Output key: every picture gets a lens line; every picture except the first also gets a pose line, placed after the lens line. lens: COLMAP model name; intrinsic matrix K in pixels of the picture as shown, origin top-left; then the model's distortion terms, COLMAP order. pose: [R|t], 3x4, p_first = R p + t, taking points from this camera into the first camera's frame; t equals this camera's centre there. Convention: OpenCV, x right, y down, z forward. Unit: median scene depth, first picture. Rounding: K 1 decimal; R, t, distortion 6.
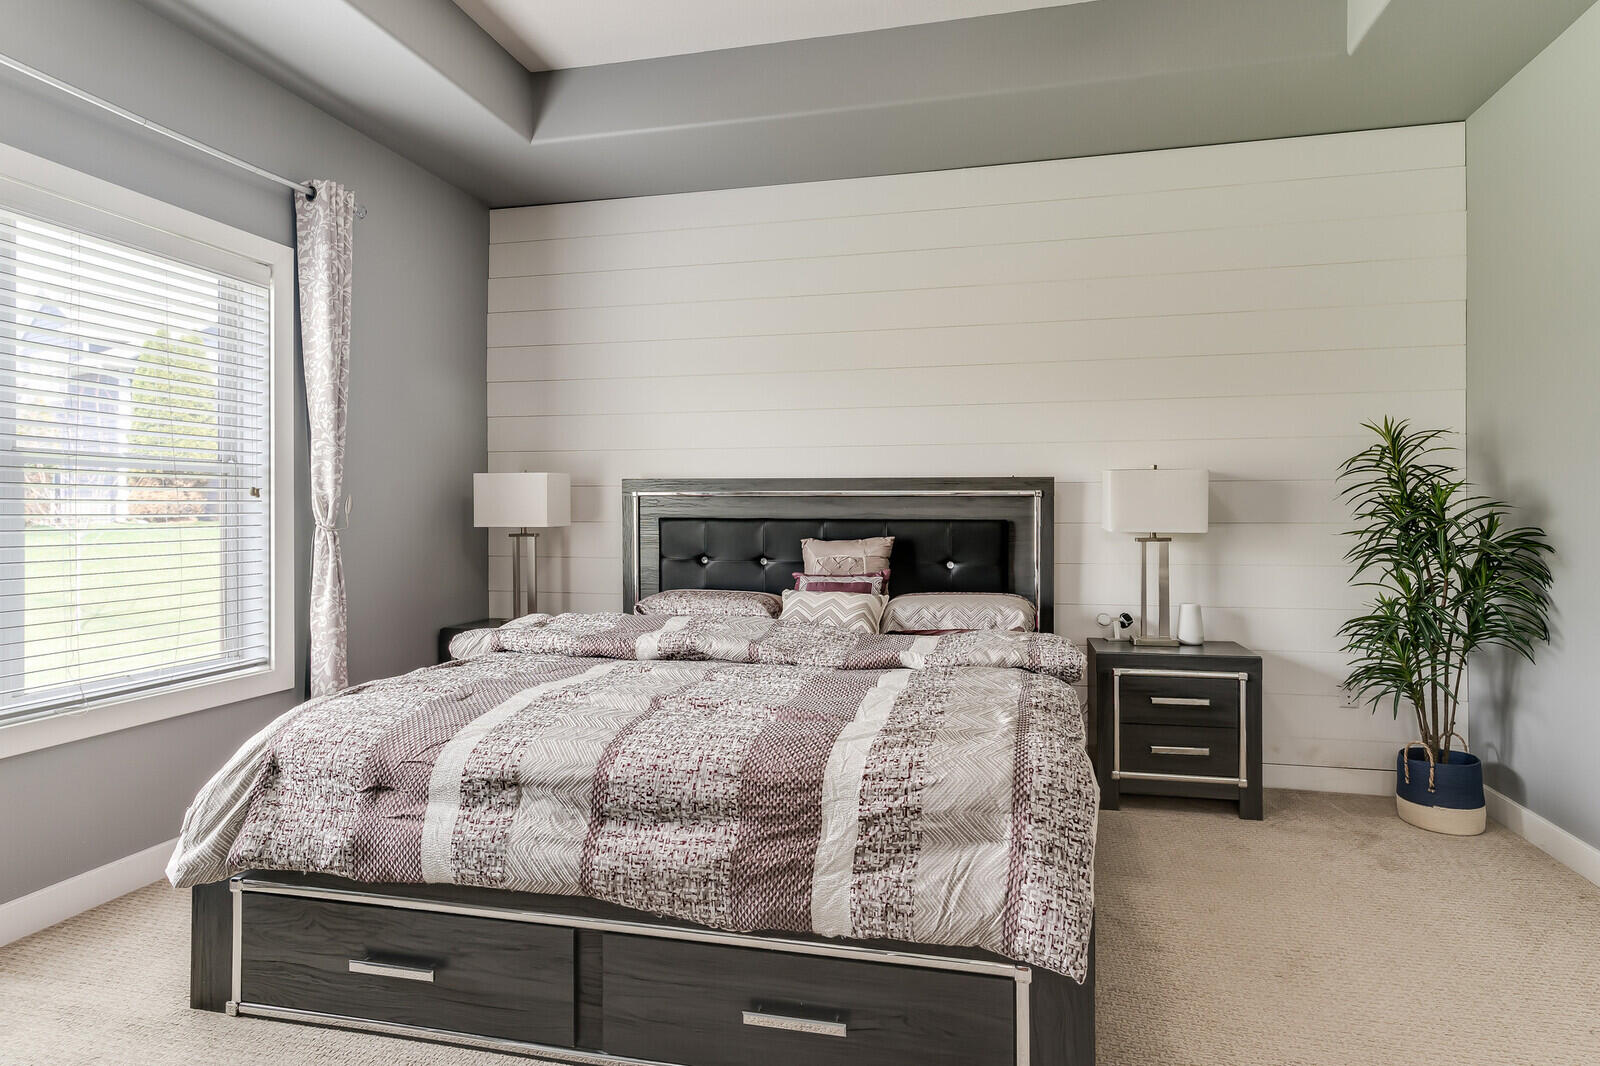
lens RADIAL K [[810.2, 0, 837.4], [0, 810.2, 503.2], [0, 0, 1]] dist [0.004587, -0.000133]
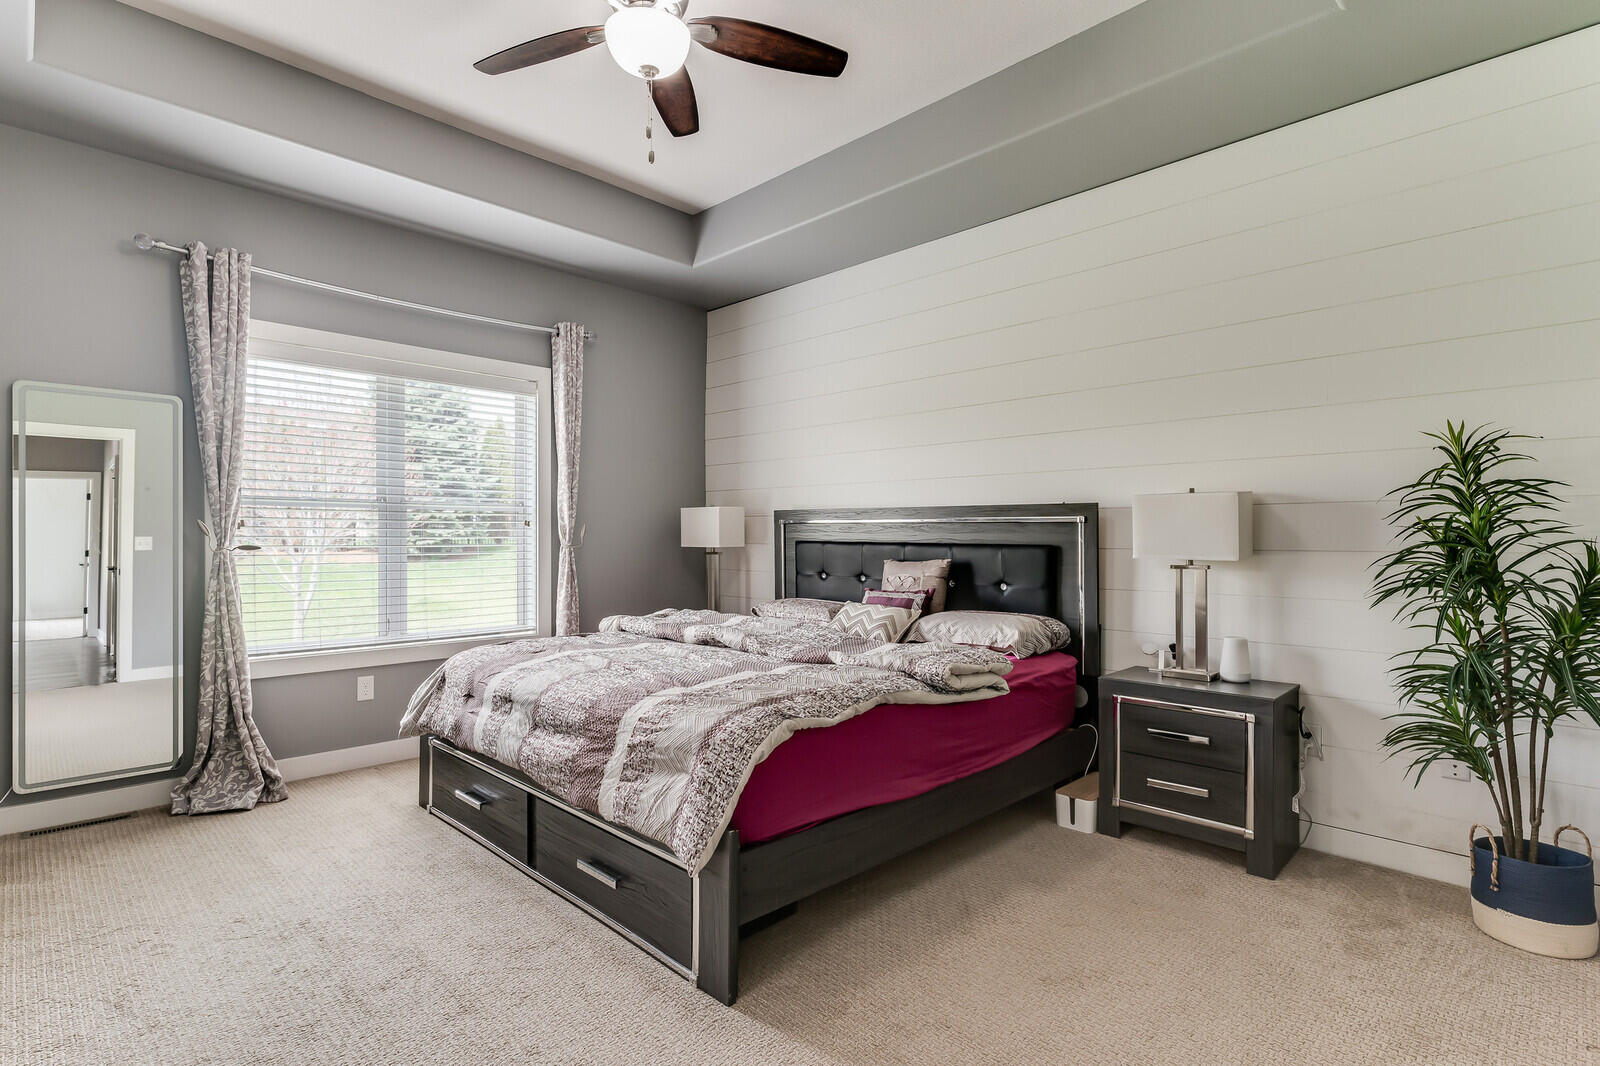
lens RADIAL K [[773.7, 0, 802.8], [0, 773.7, 535.0], [0, 0, 1]] dist [0.003370, 0.000947]
pose [[0.842957, 0.001479, -0.537979, 0.551208], [0.003368, 0.999962, 0.008027, -0.001298], [0.537970, -0.008578, 0.842920, -0.004316]]
